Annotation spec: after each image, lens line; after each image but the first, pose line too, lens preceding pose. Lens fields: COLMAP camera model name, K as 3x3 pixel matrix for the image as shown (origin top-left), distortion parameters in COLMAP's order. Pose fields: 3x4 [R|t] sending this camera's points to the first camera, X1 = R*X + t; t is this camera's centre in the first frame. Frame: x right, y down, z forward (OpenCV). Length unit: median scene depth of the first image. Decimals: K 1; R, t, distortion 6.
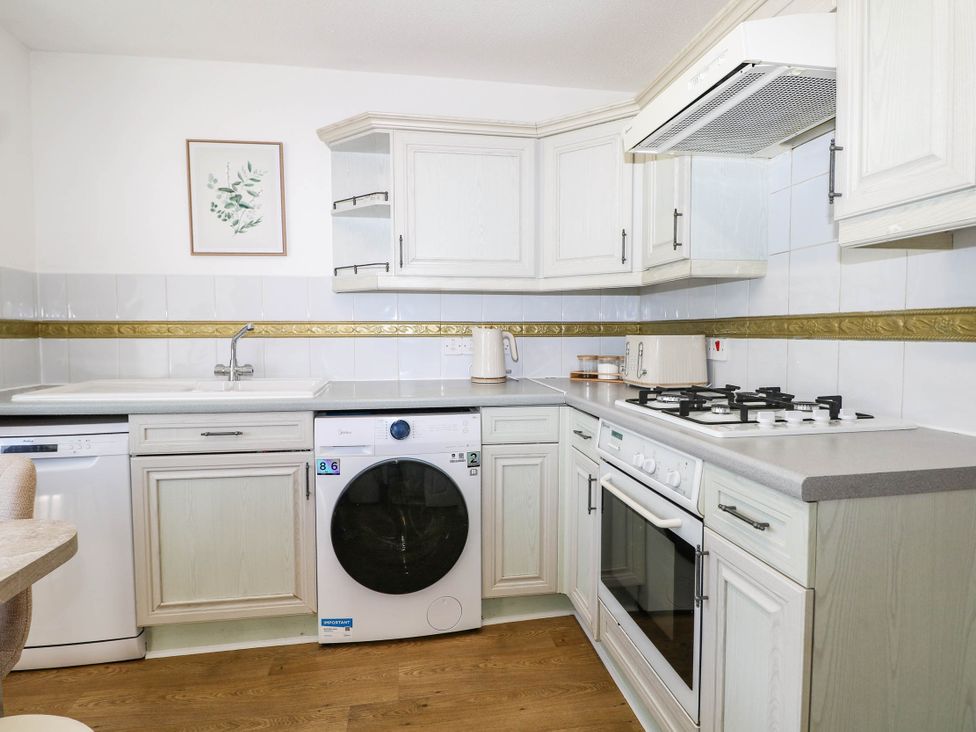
lens RADIAL K [[538.1, 0, 503.3], [0, 538.1, 360.3], [0, 0, 1]] dist [0.000738, -0.012898]
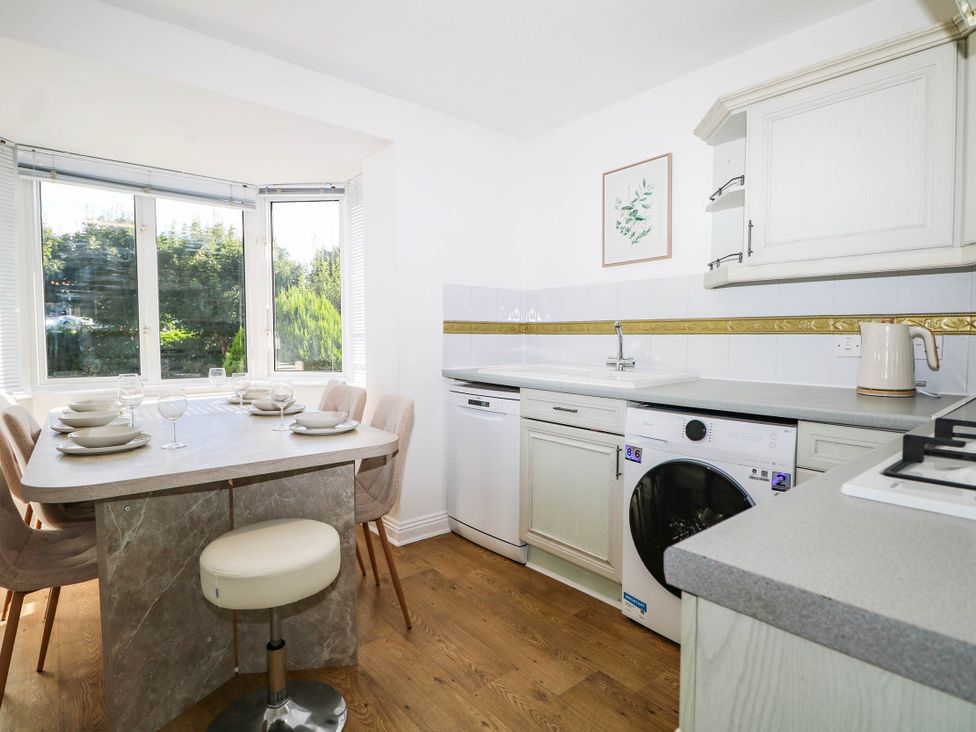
lens RADIAL K [[519.5, 0, 487.5], [0, 519.5, 363.3], [0, 0, 1]] dist [0.002775, -0.013870]
pose [[0.508475, 0.049777, -0.859637, 0.389517], [-0.046454, 0.998460, 0.030338, 0.000386], [0.859823, 0.024507, 0.510004, 0.207529]]
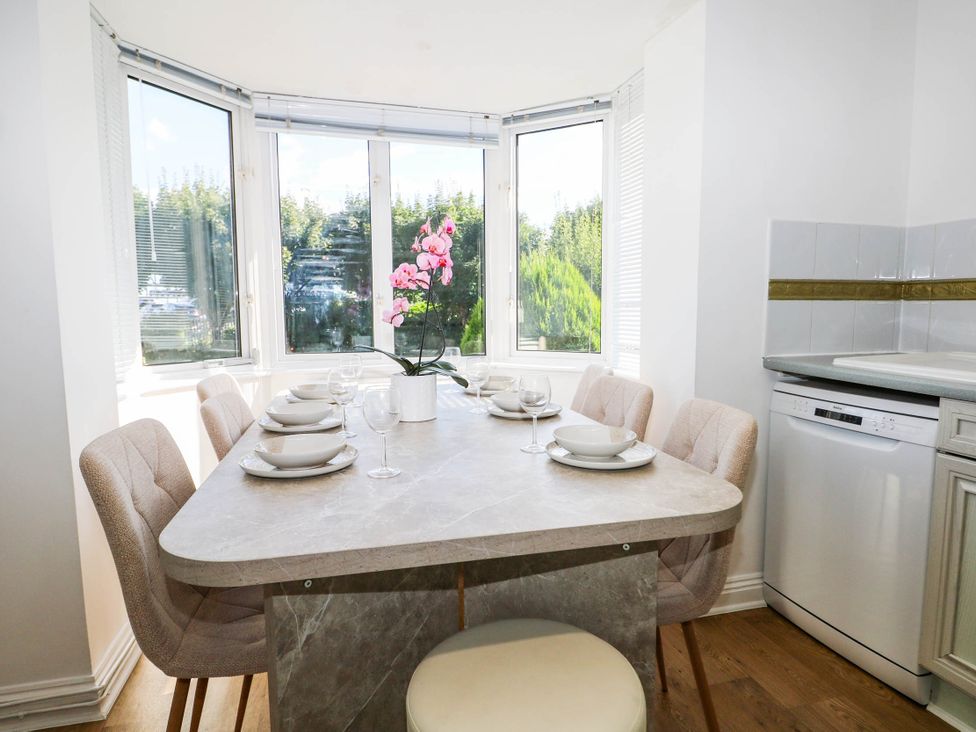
lens RADIAL K [[584.5, 0, 488.0], [0, 584.5, 366.0], [0, 0, 1]] dist [-0.001406, -0.004182]
pose [[0.104199, 0.103134, -0.989195, 0.052081], [-0.044930, 0.994081, 0.098911, 0.003081], [0.993541, 0.034138, 0.108216, 0.240102]]
